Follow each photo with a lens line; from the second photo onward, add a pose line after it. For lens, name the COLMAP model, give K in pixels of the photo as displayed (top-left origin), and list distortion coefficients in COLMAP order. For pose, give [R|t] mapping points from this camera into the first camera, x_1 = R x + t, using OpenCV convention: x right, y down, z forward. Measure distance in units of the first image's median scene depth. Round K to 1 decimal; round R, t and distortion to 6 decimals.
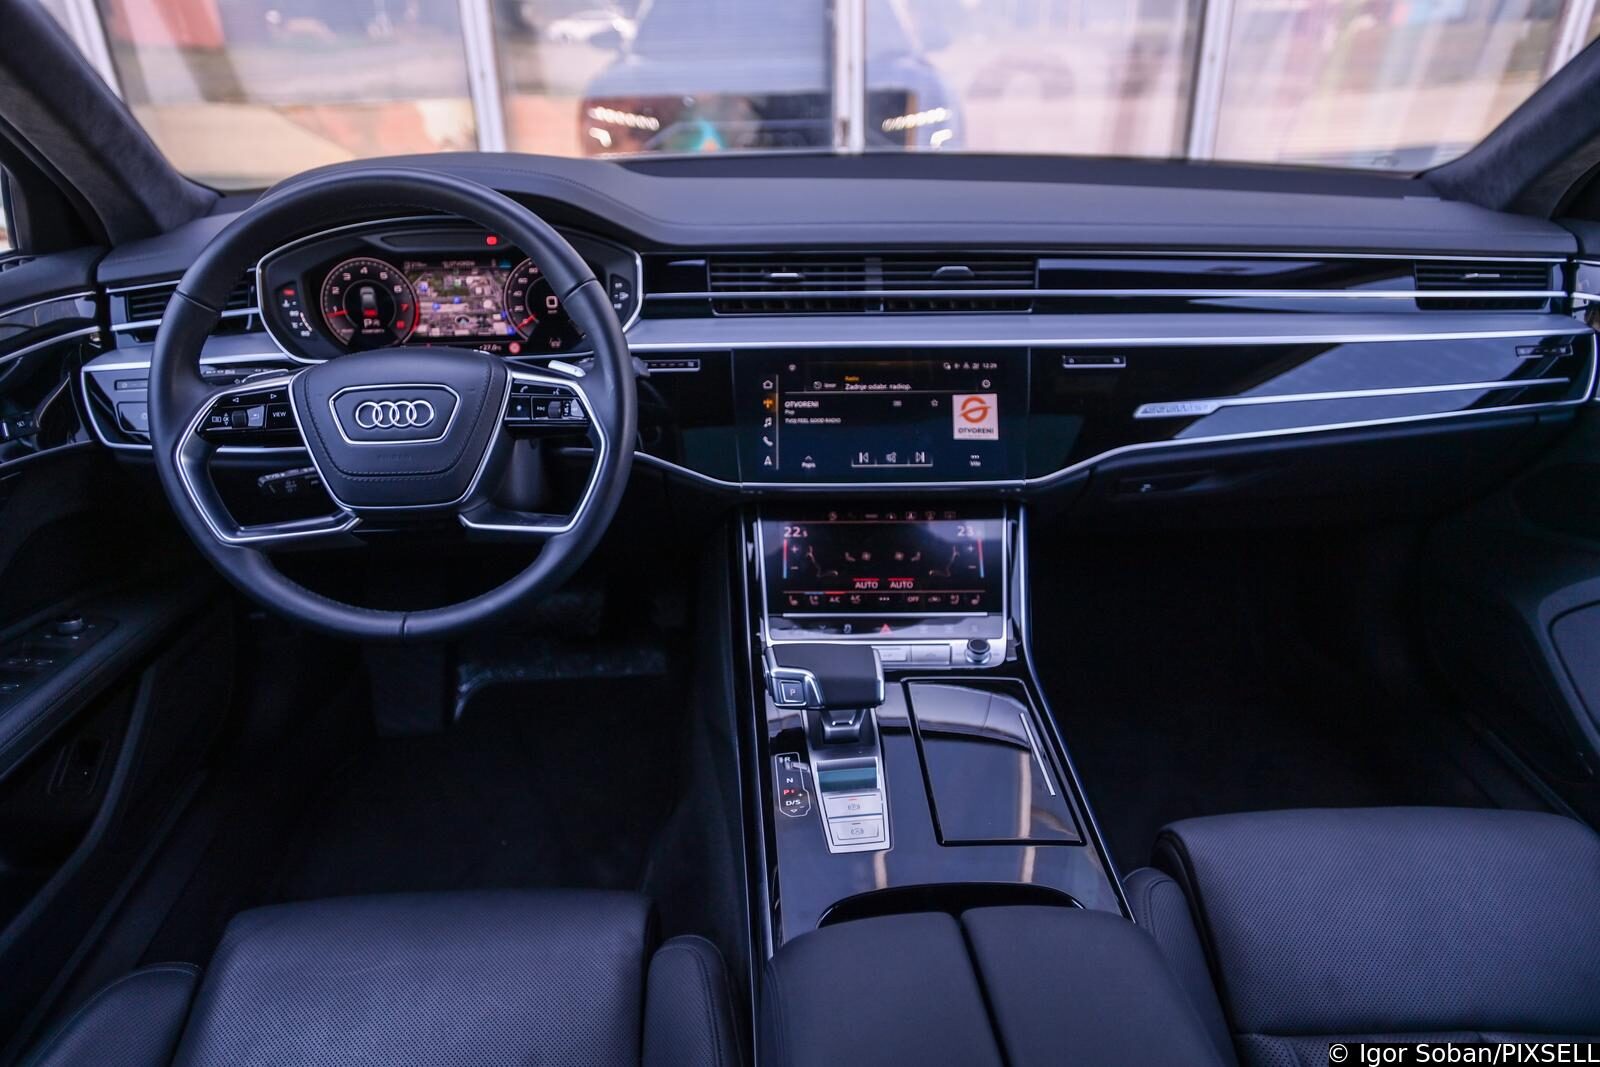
lens RADIAL K [[1143.6, 0, 826.4], [0, 1143.6, 513.8], [0, 0, 1]] dist [0.050023, 0.001195]
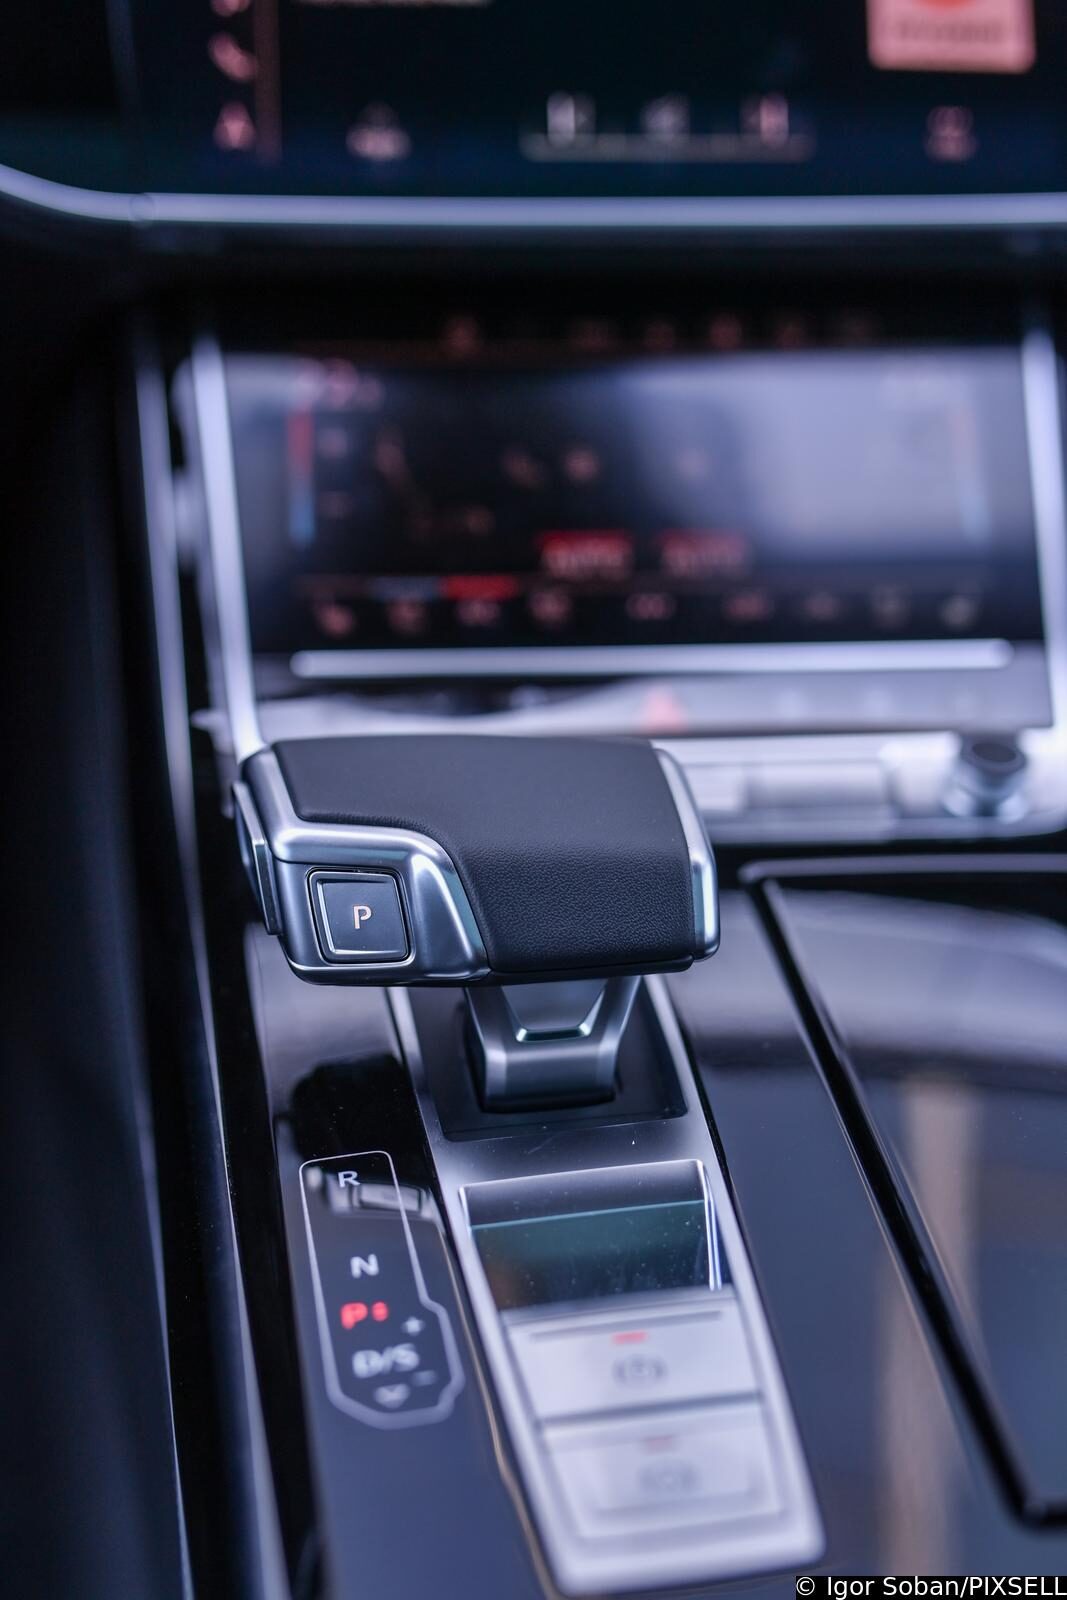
lens RADIAL K [[2308.4, 0, 530.2], [0, 2308.4, 808.1], [0, 0, 1]] dist [-0.019927, 0.000000]
pose [[0.996104, -0.019093, 0.086092, -0.030125], [0.012097, 0.996635, 0.081069, 0.075913], [-0.087350, -0.079711, 0.992983, 0.411704]]
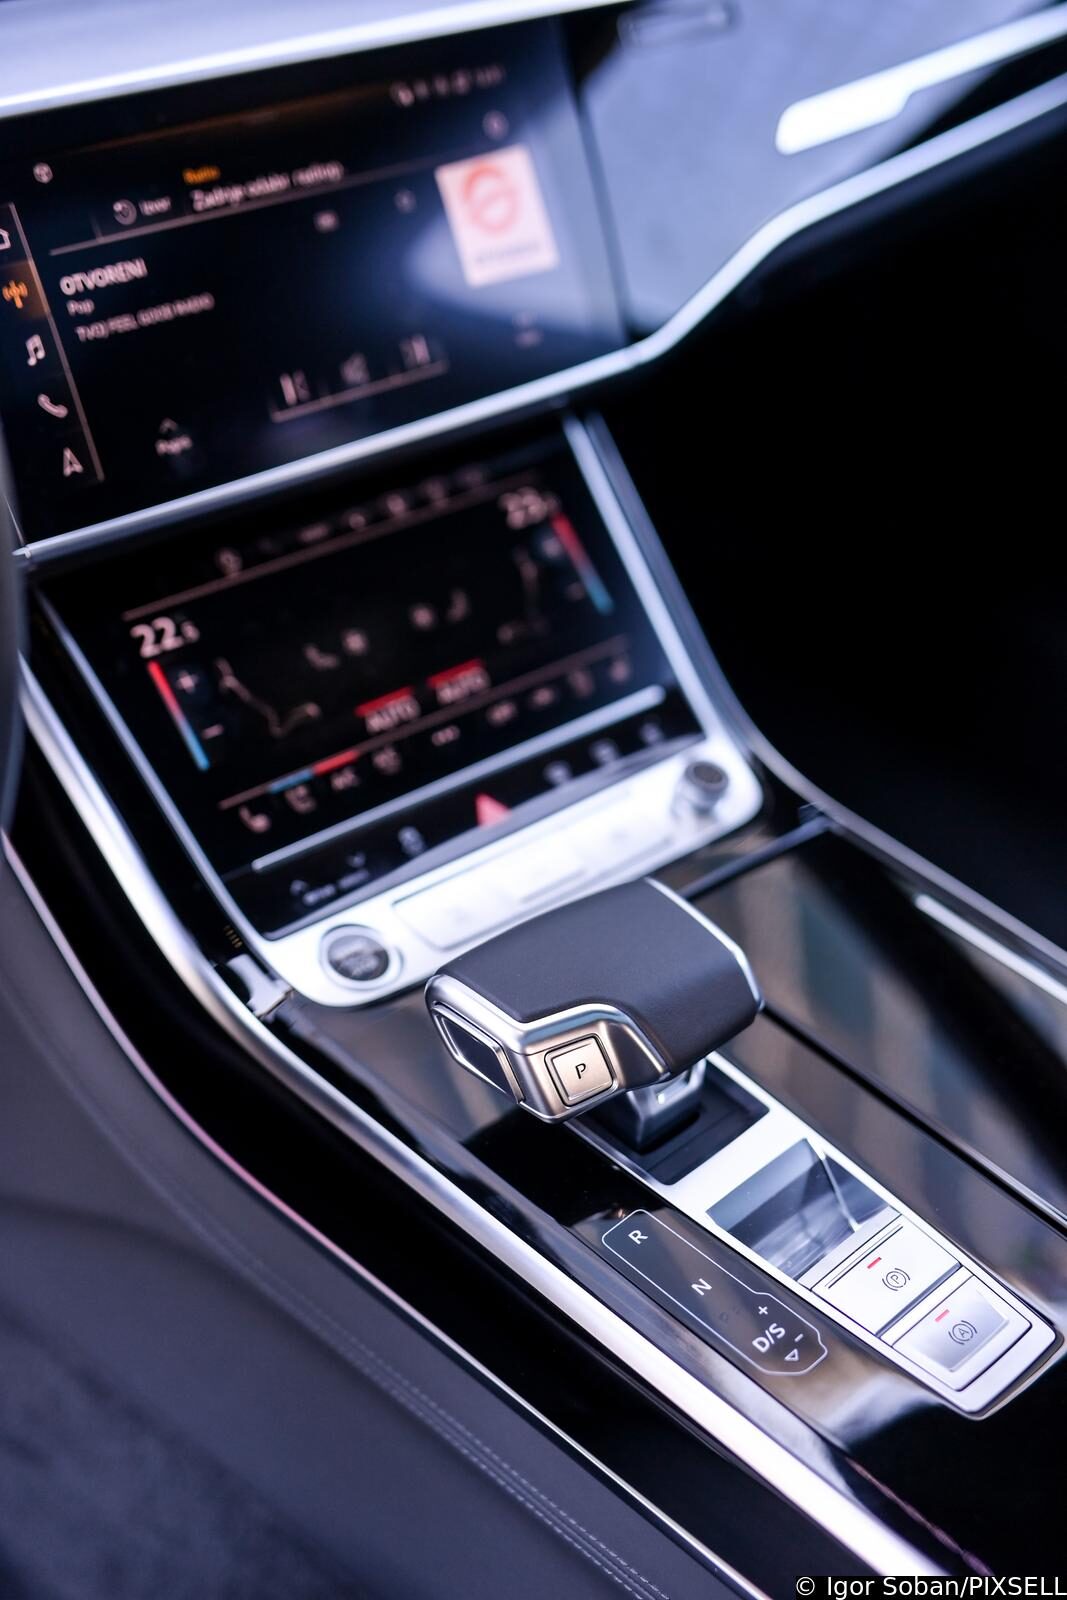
lens RADIAL K [[2308.4, 0, 534.1], [0, 2308.4, 792.3], [0, 0, 1]] dist [-0.019927, 0.000000]
pose [[0.754401, -0.332306, 0.566085, -0.369905], [0.182630, 0.934596, 0.305247, -0.139139], [-0.630496, -0.126894, 0.765749, 0.366077]]
